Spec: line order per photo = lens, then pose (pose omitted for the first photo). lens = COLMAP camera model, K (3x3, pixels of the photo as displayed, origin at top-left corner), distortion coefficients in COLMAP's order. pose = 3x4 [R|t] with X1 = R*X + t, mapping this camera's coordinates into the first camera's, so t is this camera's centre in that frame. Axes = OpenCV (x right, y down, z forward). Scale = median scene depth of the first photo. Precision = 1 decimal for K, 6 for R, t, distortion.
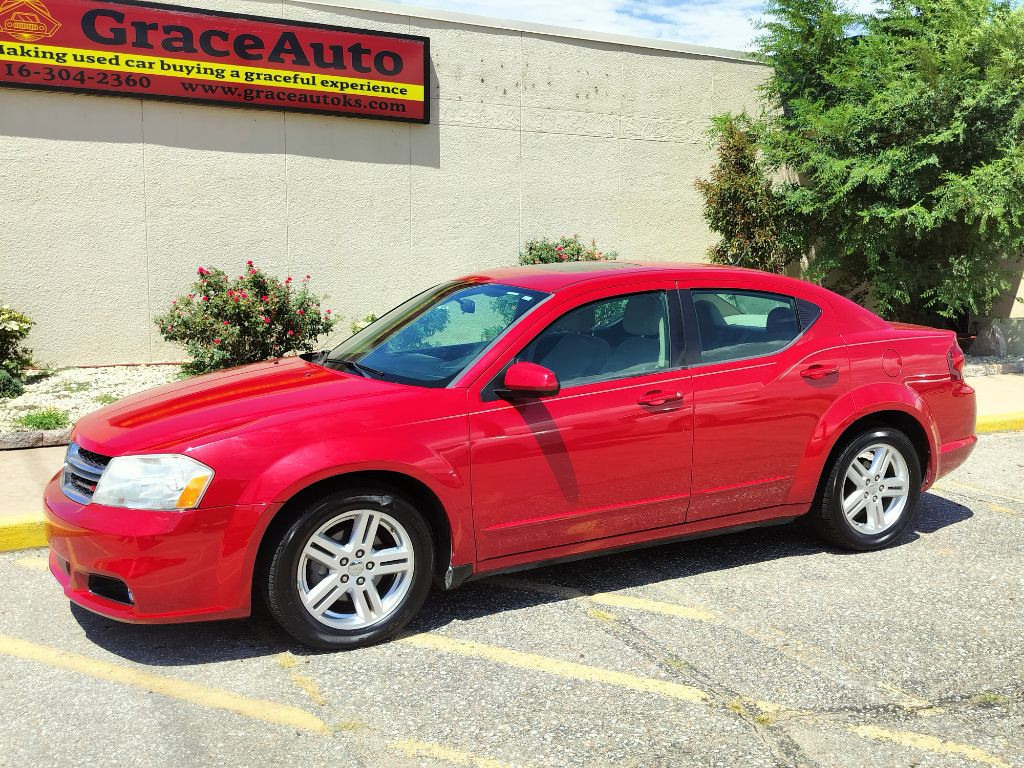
lens RADIAL K [[1013.1, 0, 509.5], [0, 1013.1, 385.4], [0, 0, 1]] dist [0.092604, -0.153576]
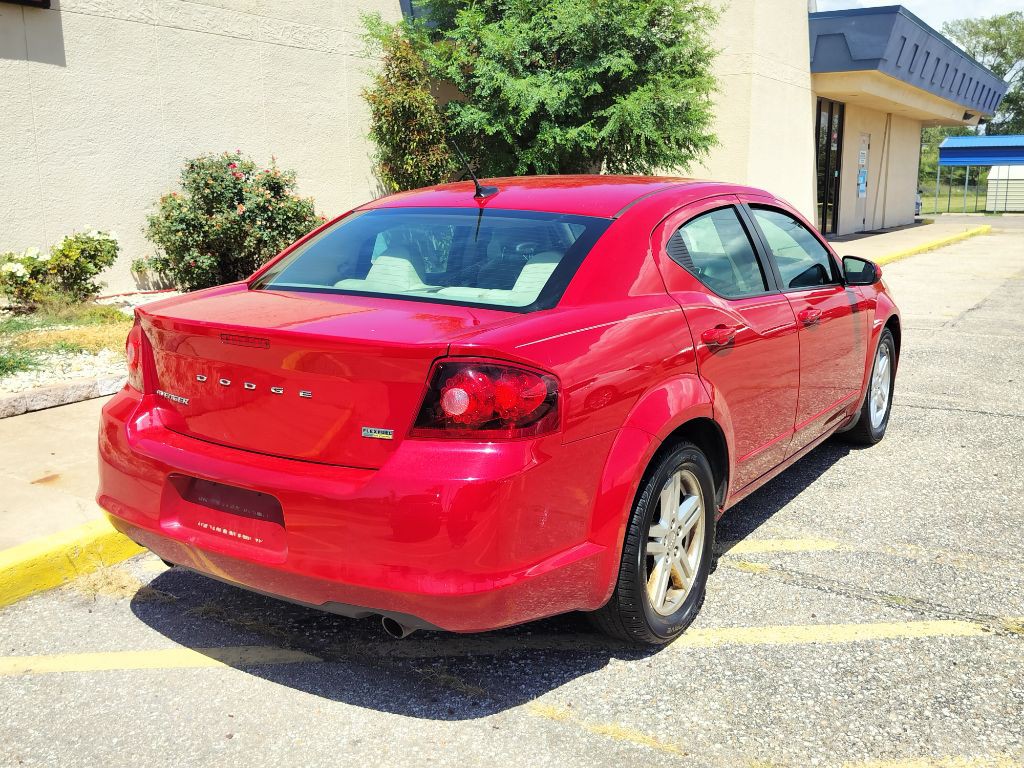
lens RADIAL K [[995.7, 0, 510.9], [0, 995.7, 382.8], [0, 0, 1]] dist [0.090997, -0.154140]
pose [[0.861069, -0.116216, 0.495028, -0.218324], [0.078950, 0.992281, 0.095626, -0.016372], [-0.502321, -0.043258, 0.863599, 0.144861]]
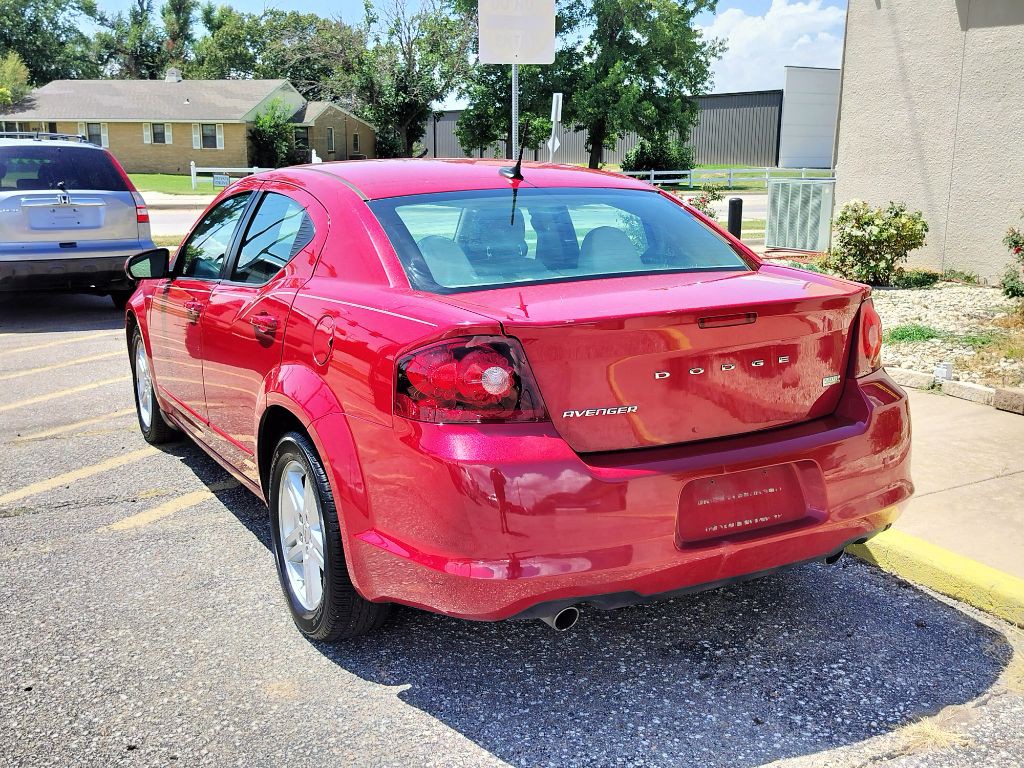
lens RADIAL K [[1069.3, 0, 510.2], [0, 1069.3, 379.6], [0, 0, 1]] dist [0.100211, -0.192286]
pose [[0.006941, 0.197853, -0.980207, 0.496946], [-0.129078, 0.972207, 0.195324, -0.066952], [0.991610, 0.125168, 0.032287, 0.558202]]
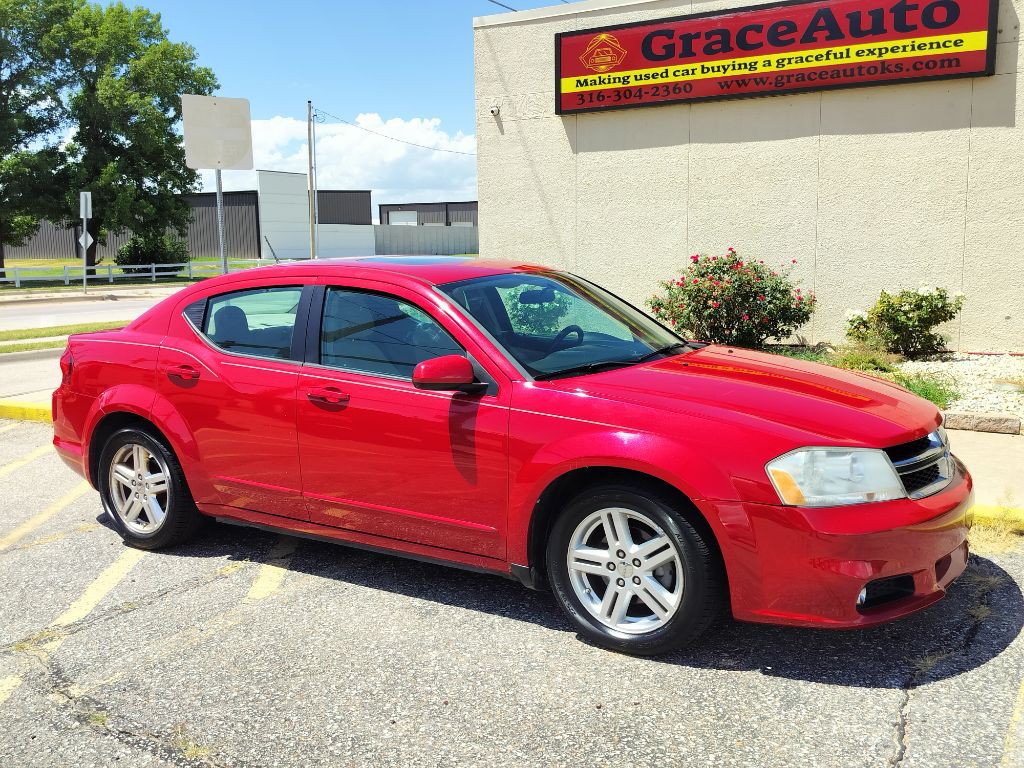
lens RADIAL K [[976.6, 0, 511.9], [0, 976.6, 381.2], [0, 0, 1]] dist [0.082592, -0.132967]
pose [[0.507328, 0.103495, -0.855516, 0.495178], [-0.084625, 0.993947, 0.070059, -0.036555], [0.857588, 0.036855, 0.513015, 0.294791]]
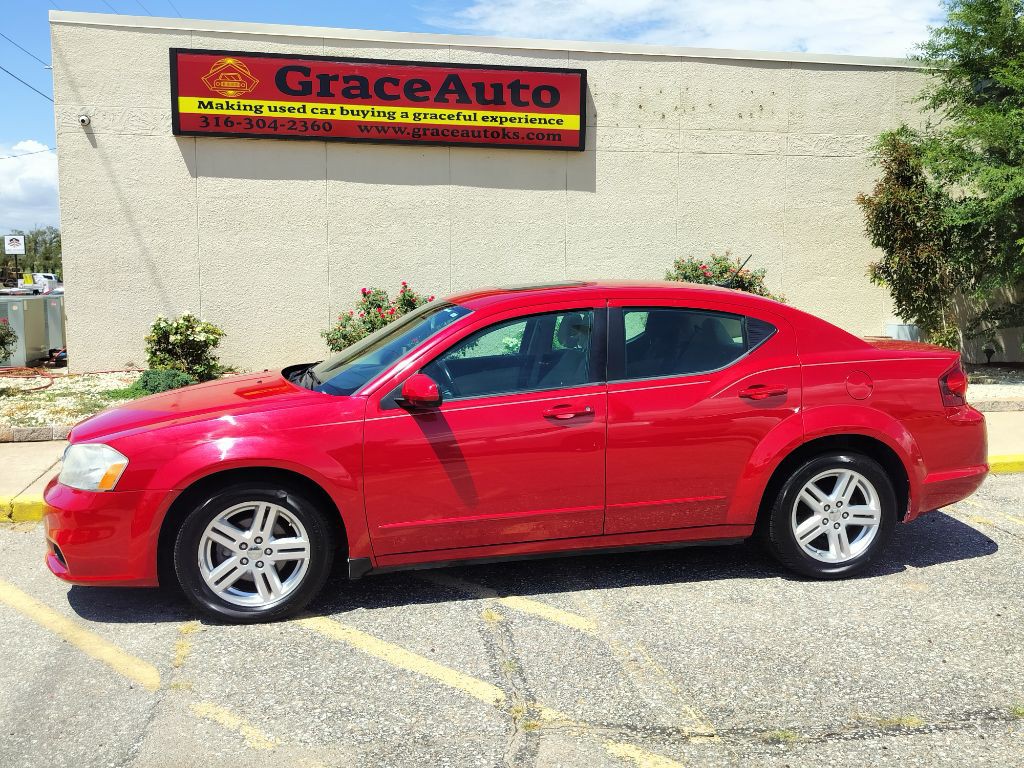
lens RADIAL K [[962.9, 0, 514.9], [0, 962.9, 387.0], [0, 0, 1]] dist [0.096257, -0.171648]
pose [[0.957633, 0.027450, -0.286681, 0.167394], [-0.030293, 0.999526, -0.005487, -0.003045], [0.286395, 0.013939, 0.958010, 0.017198]]
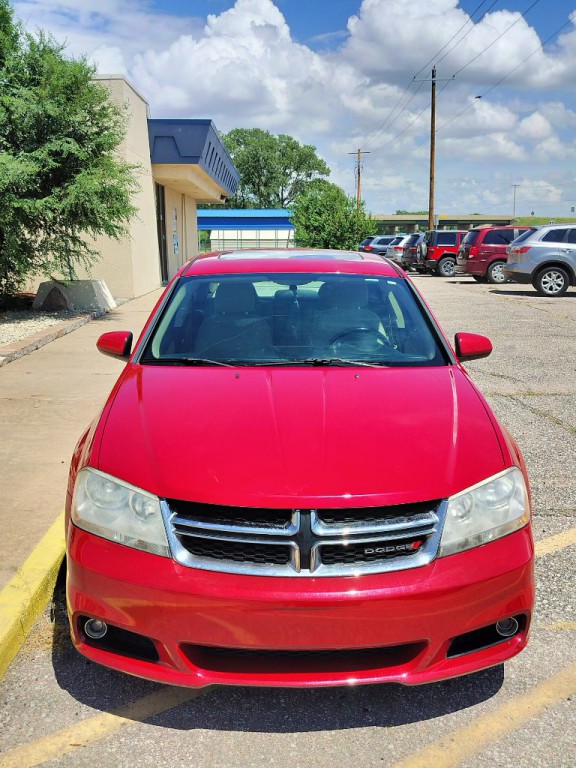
lens RADIAL K [[759.8, 0, 288.5], [0, 759.8, 382.5], [0, 0, 1]] dist [0.092604, -0.153576]
pose [[0.445573, -0.179875, 0.876989, -0.377193], [0.117718, 0.982873, 0.141784, -0.049889], [-0.887472, 0.040063, 0.459116, 0.312015]]
